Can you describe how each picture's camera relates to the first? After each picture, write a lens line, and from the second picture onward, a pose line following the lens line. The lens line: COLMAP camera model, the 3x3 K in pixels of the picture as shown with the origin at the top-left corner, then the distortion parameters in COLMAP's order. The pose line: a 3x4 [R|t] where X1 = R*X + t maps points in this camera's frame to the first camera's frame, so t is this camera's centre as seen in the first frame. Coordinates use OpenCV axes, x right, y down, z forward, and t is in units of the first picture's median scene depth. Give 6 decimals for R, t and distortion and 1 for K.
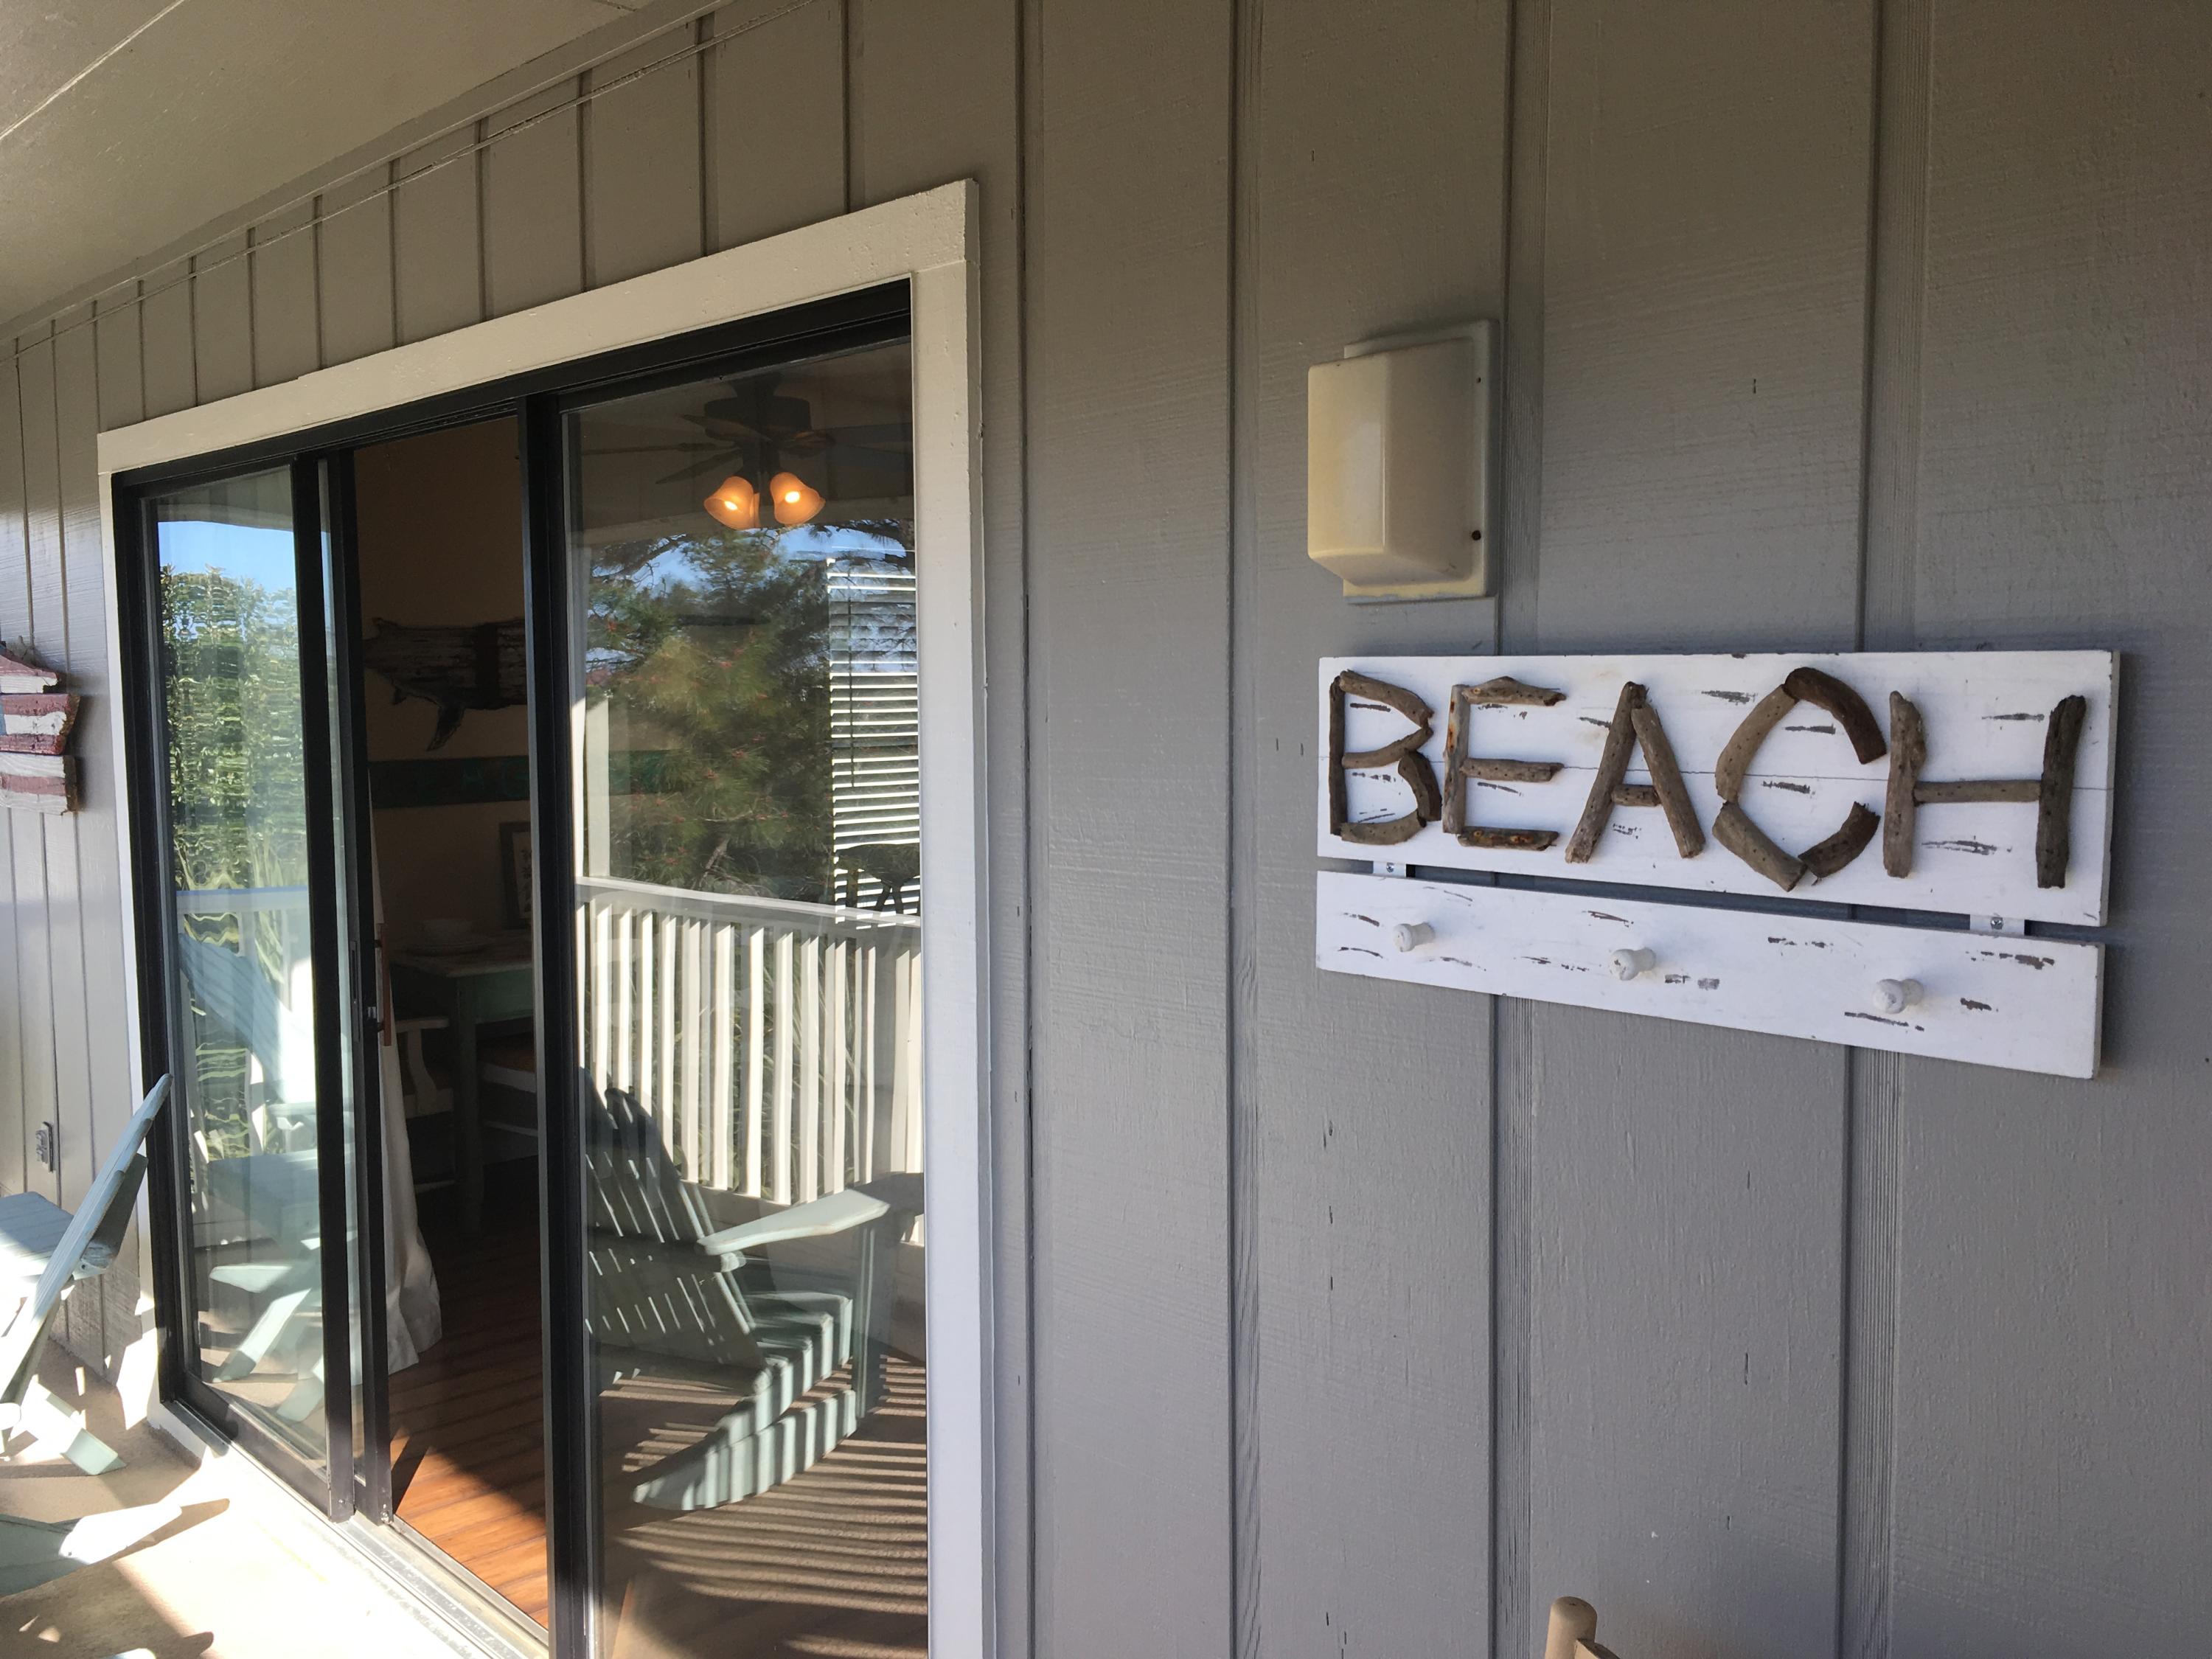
lens RADIAL K [[1891.7, 0, 1110.0], [0, 1891.7, 829.8], [0, 0, 1]] dist [0.072576, -0.103060]
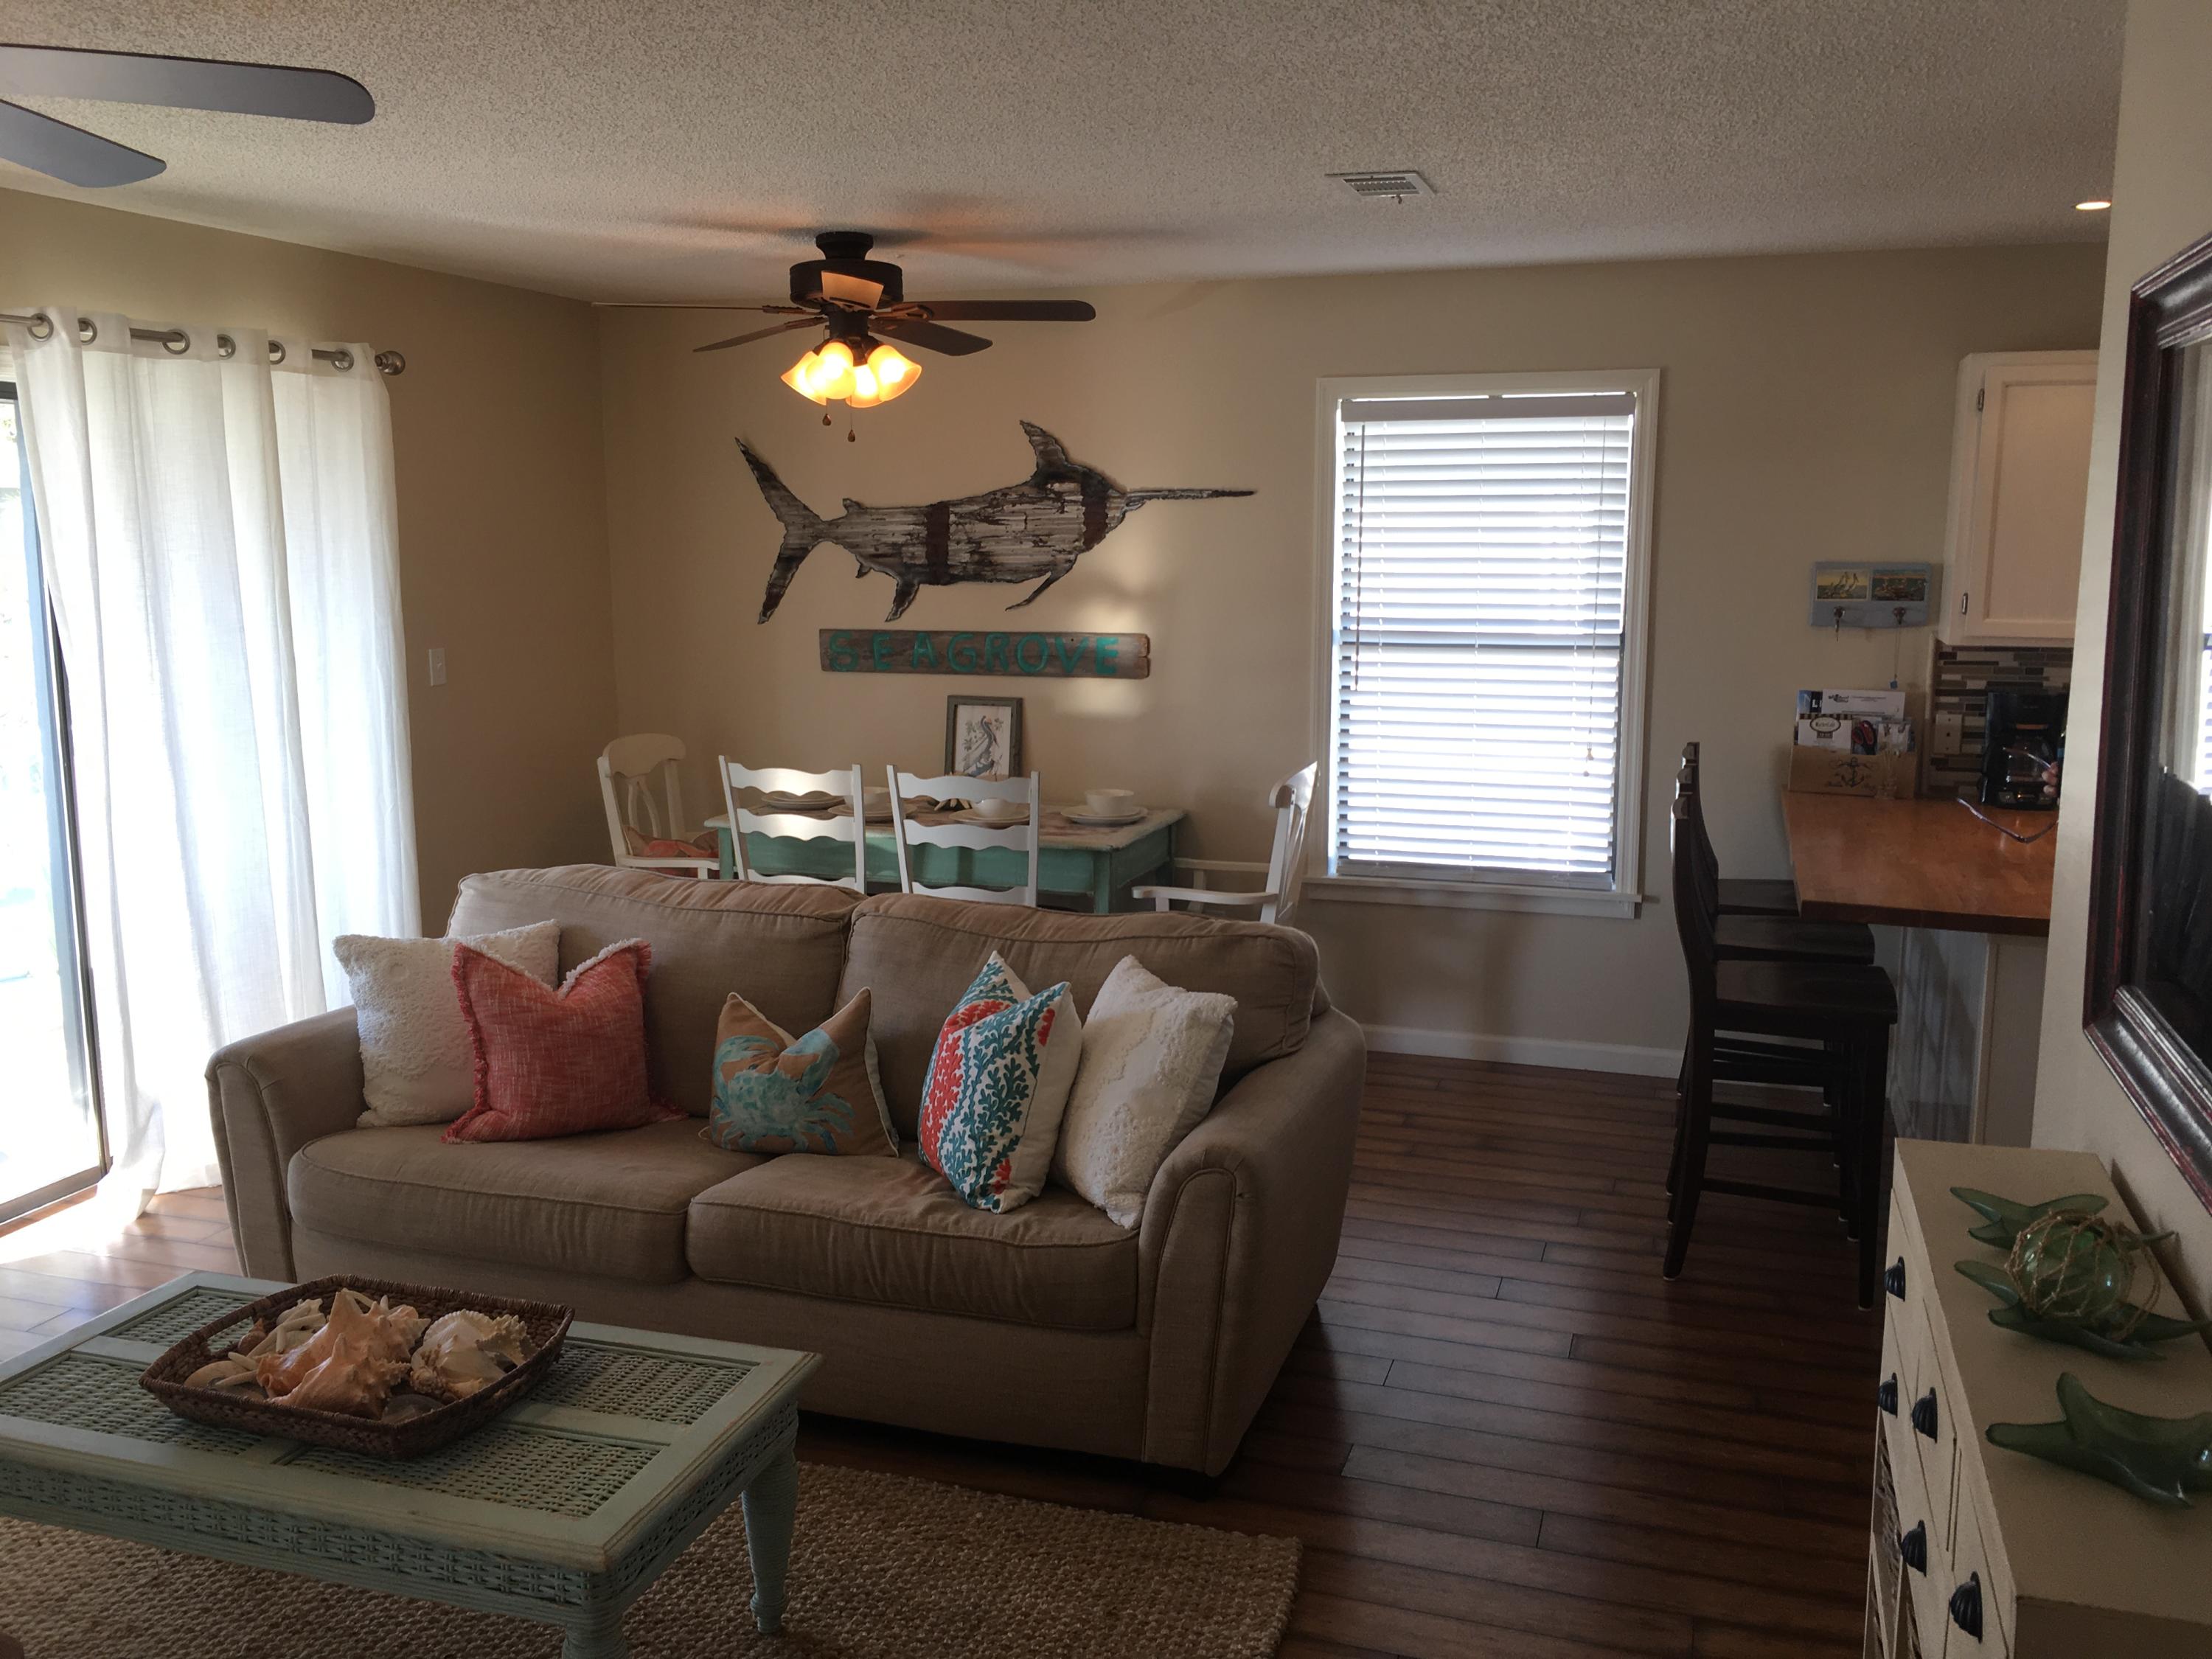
lens RADIAL K [[1891.7, 0, 1112.9], [0, 1891.7, 841.3], [0, 0, 1]] dist [0.072576, -0.103060]
pose [[0.475086, 0.151336, -0.866828, 0.653916], [-0.071604, 0.988481, 0.133331, -0.070825], [0.877021, -0.001275, 0.480450, 0.593815]]
